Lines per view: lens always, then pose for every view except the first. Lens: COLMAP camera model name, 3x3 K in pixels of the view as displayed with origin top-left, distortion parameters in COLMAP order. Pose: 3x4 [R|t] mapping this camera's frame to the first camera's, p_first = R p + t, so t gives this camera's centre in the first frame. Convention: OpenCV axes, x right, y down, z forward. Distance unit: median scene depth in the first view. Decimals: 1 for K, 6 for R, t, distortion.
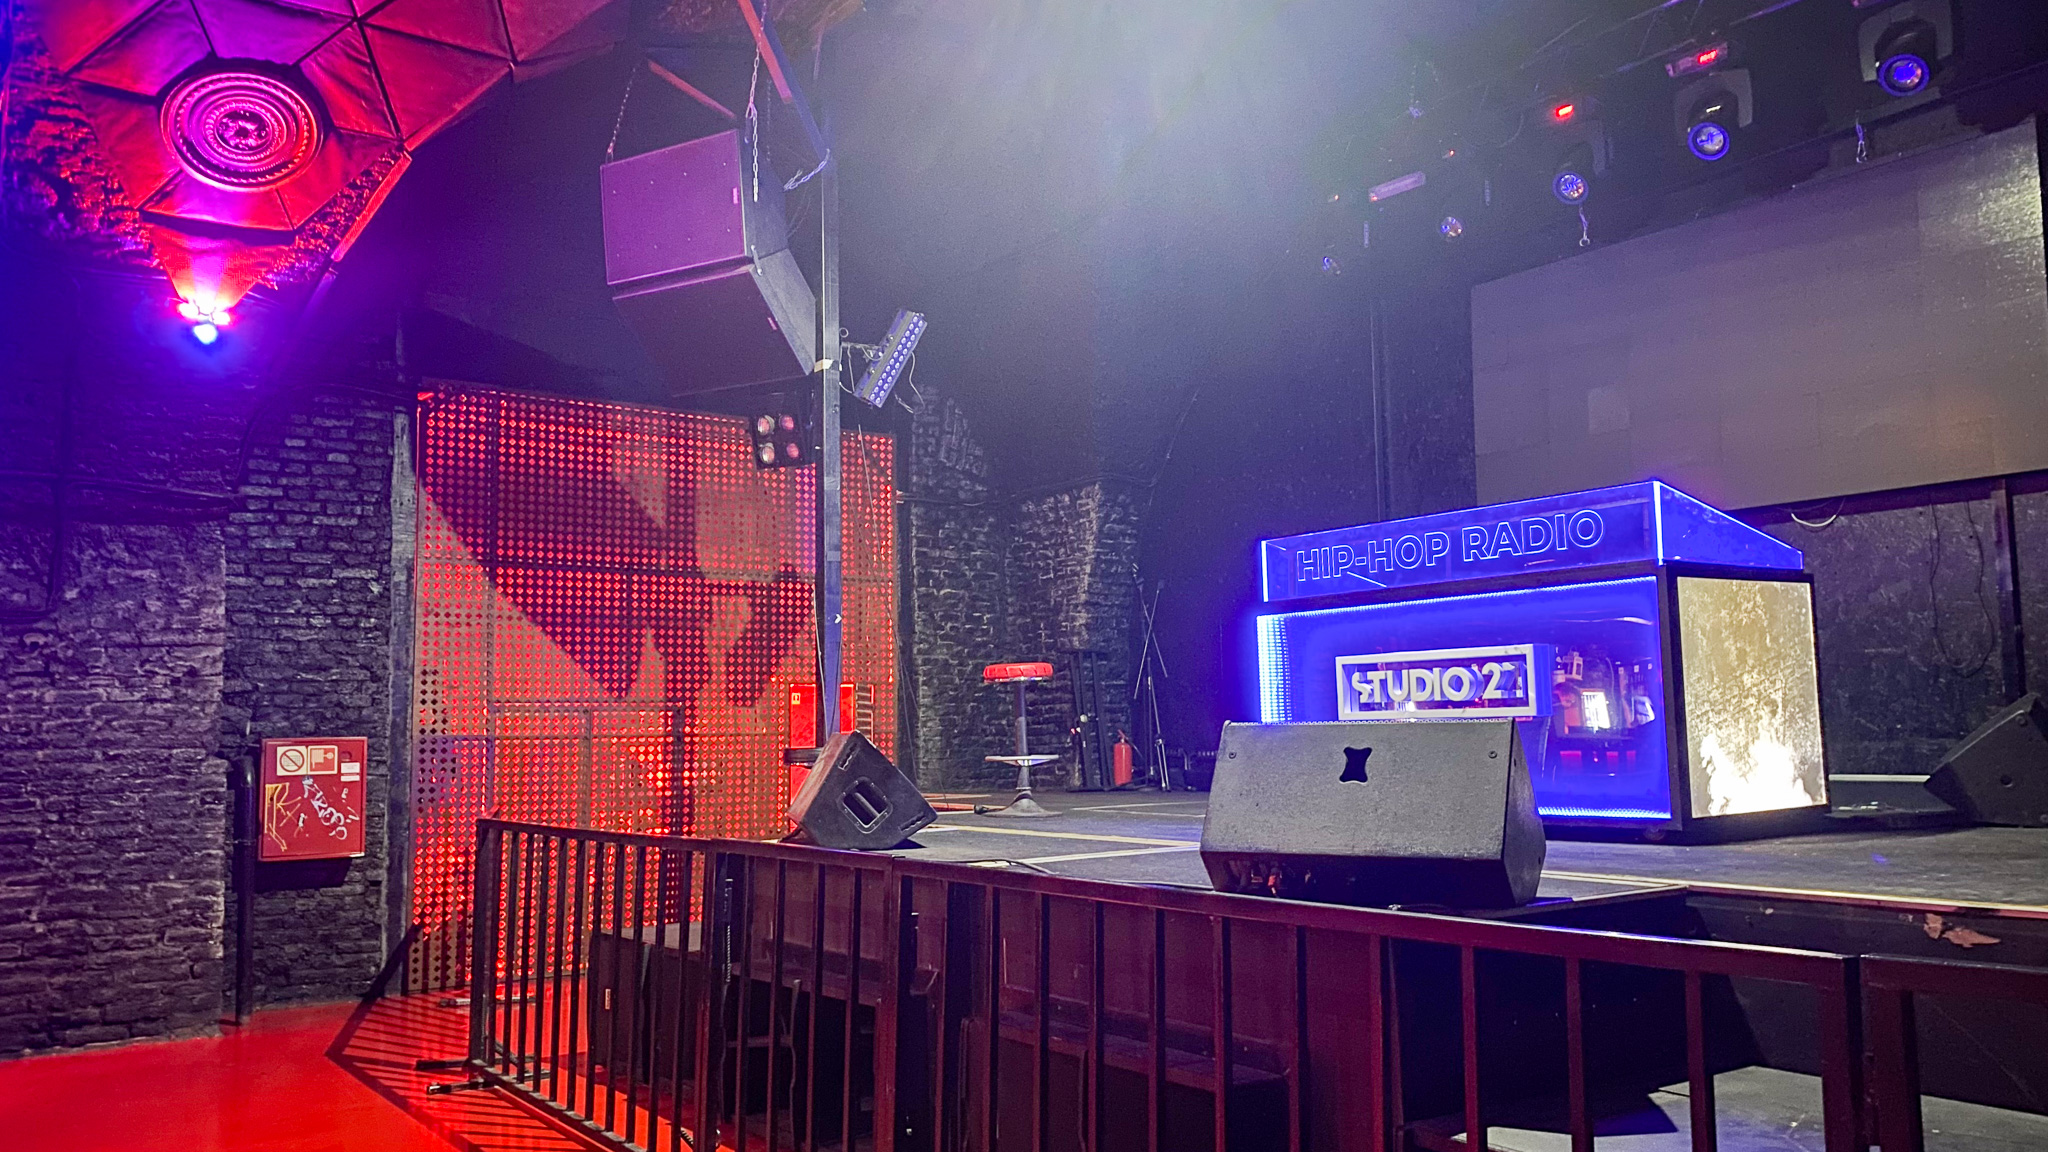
lens RADIAL K [[1586.9, 0, 1016.1], [0, 1586.9, 575.4], [0, 0, 1]] dist [0.061145, -0.093330]
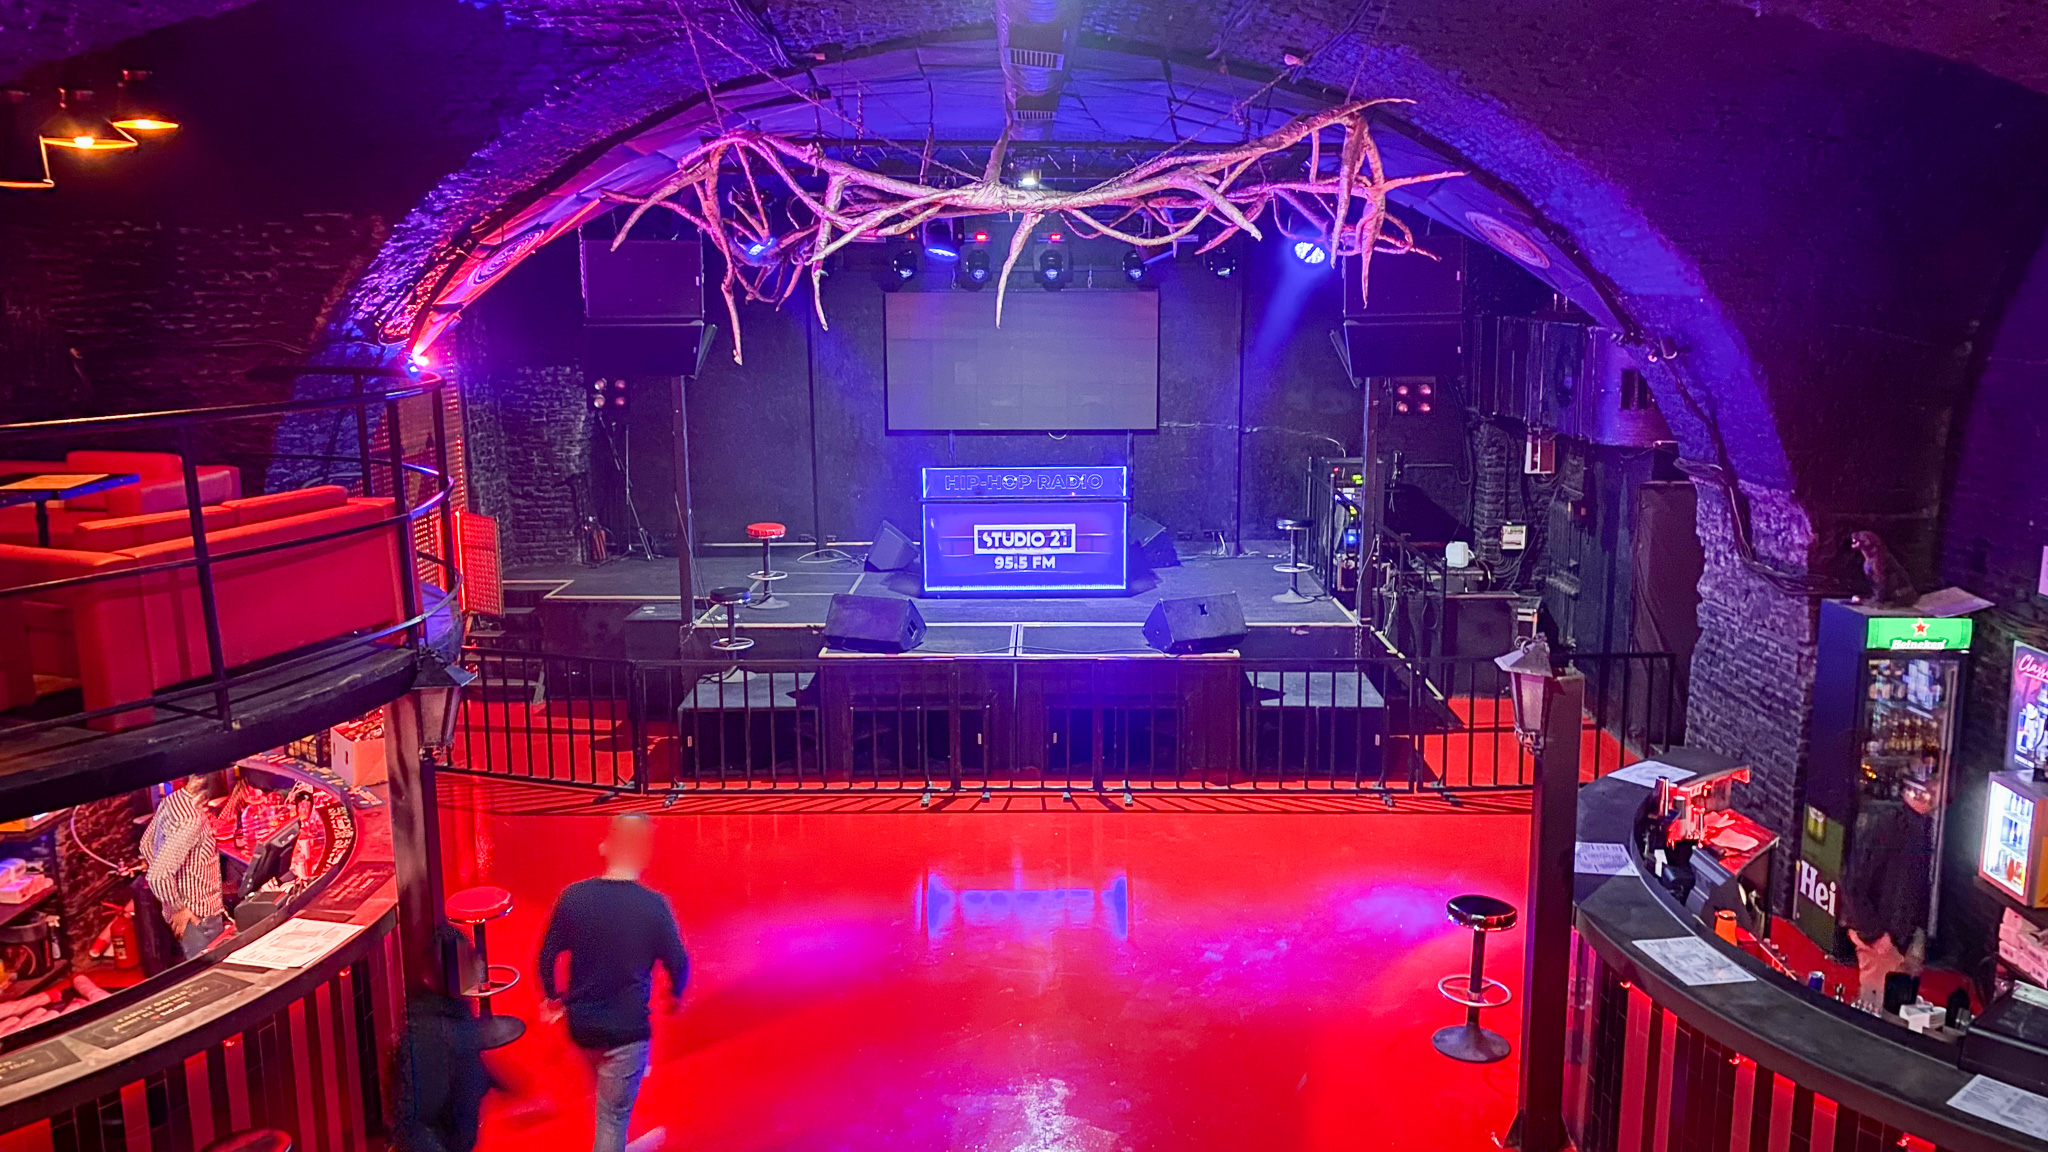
lens RADIAL K [[1570.4, 0, 1030.5], [0, 1570.4, 566.6], [0, 0, 1]] dist [0.143134, -0.175921]
pose [[0.590527, -0.131615, 0.796213, -1.334445], [-0.083170, 0.971433, 0.222264, -0.343539], [-0.802720, -0.197475, 0.562711, -0.289482]]
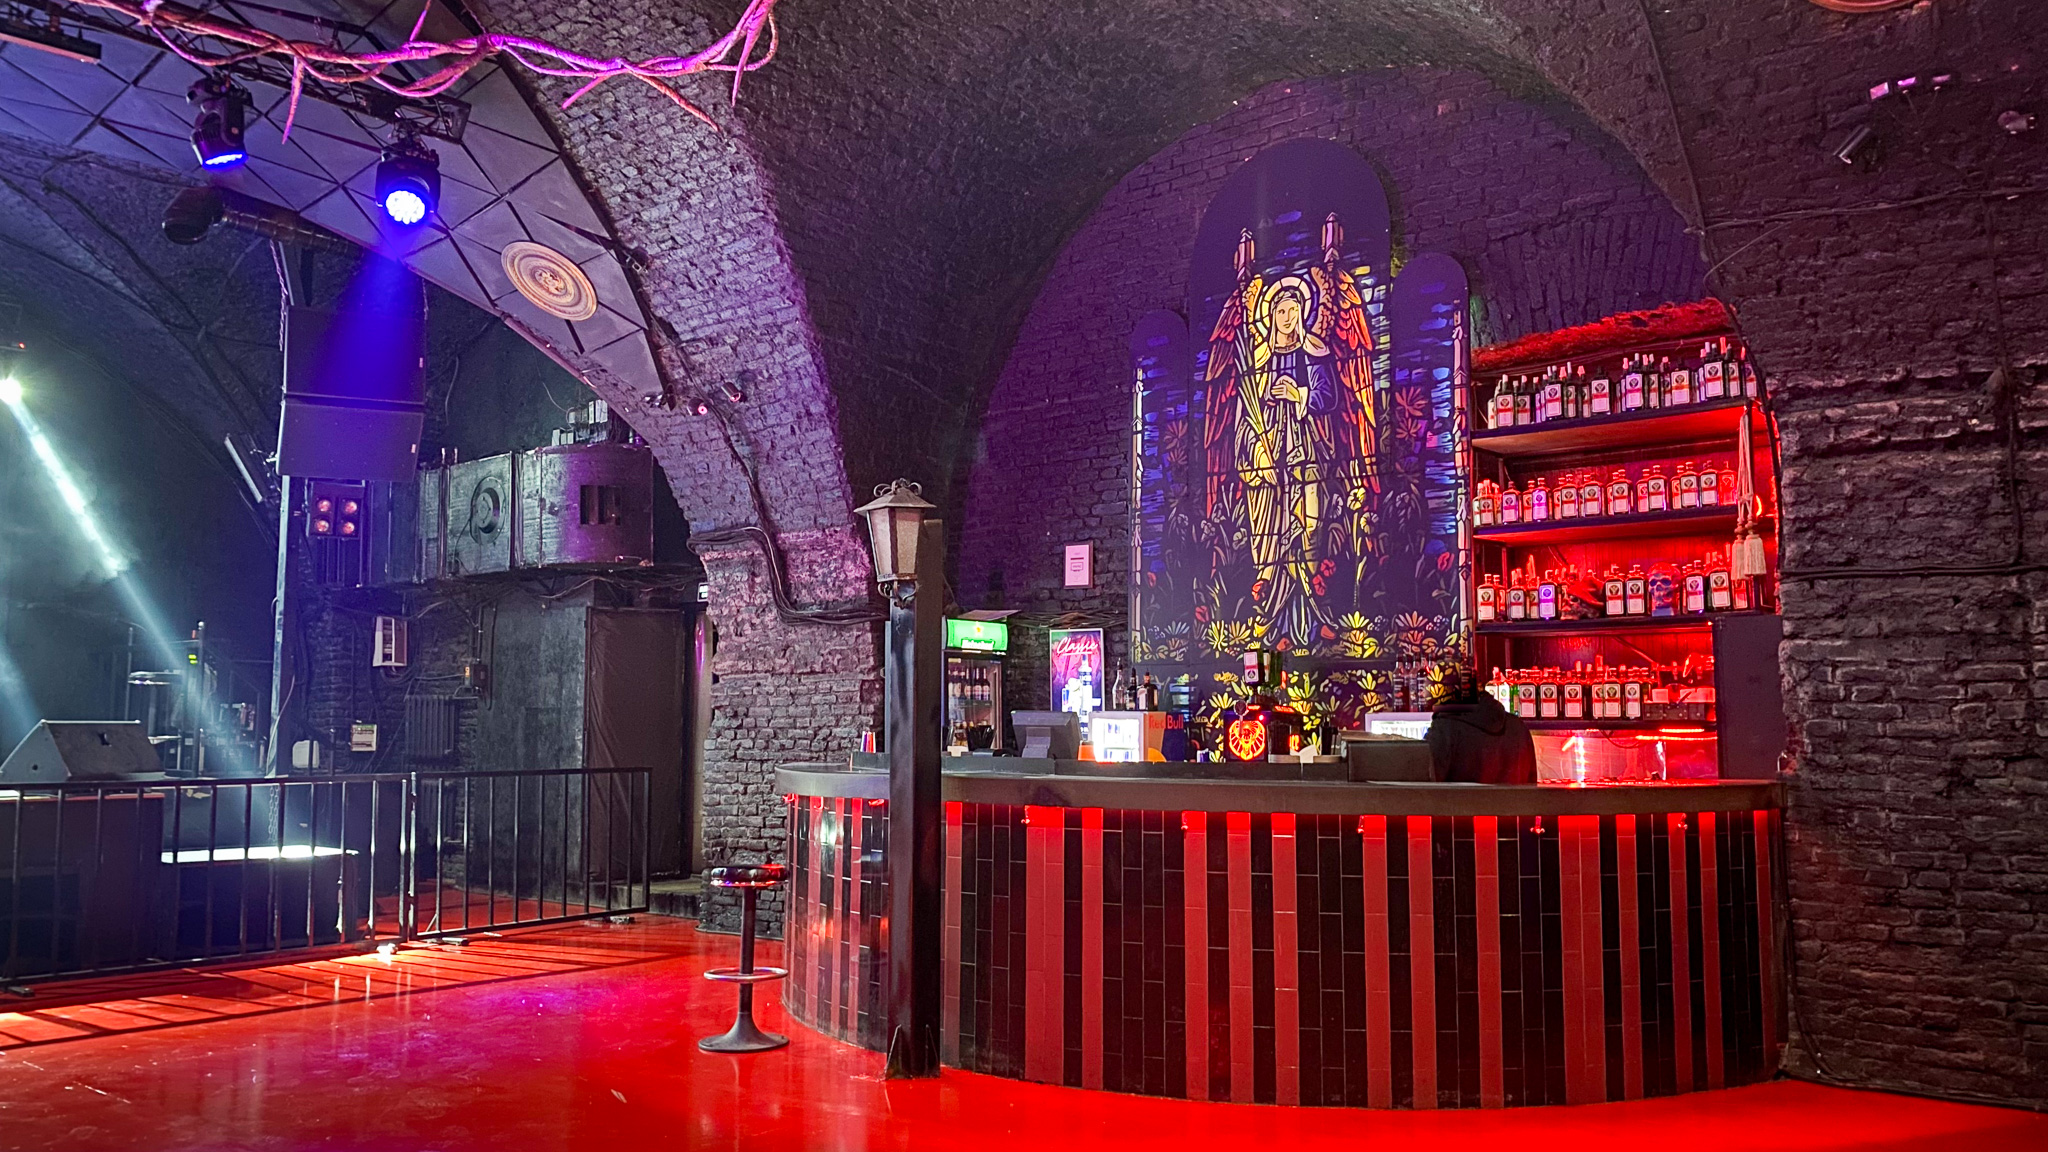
lens RADIAL K [[1586.9, 0, 1016.1], [0, 1586.9, 575.4], [0, 0, 1]] dist [0.061145, -0.093330]
pose [[-0.247930, 0.111745, 0.962312, -1.287995], [-0.094954, 0.985739, -0.138930, 0.040840], [-0.964113, -0.125820, -0.233784, 0.122341]]
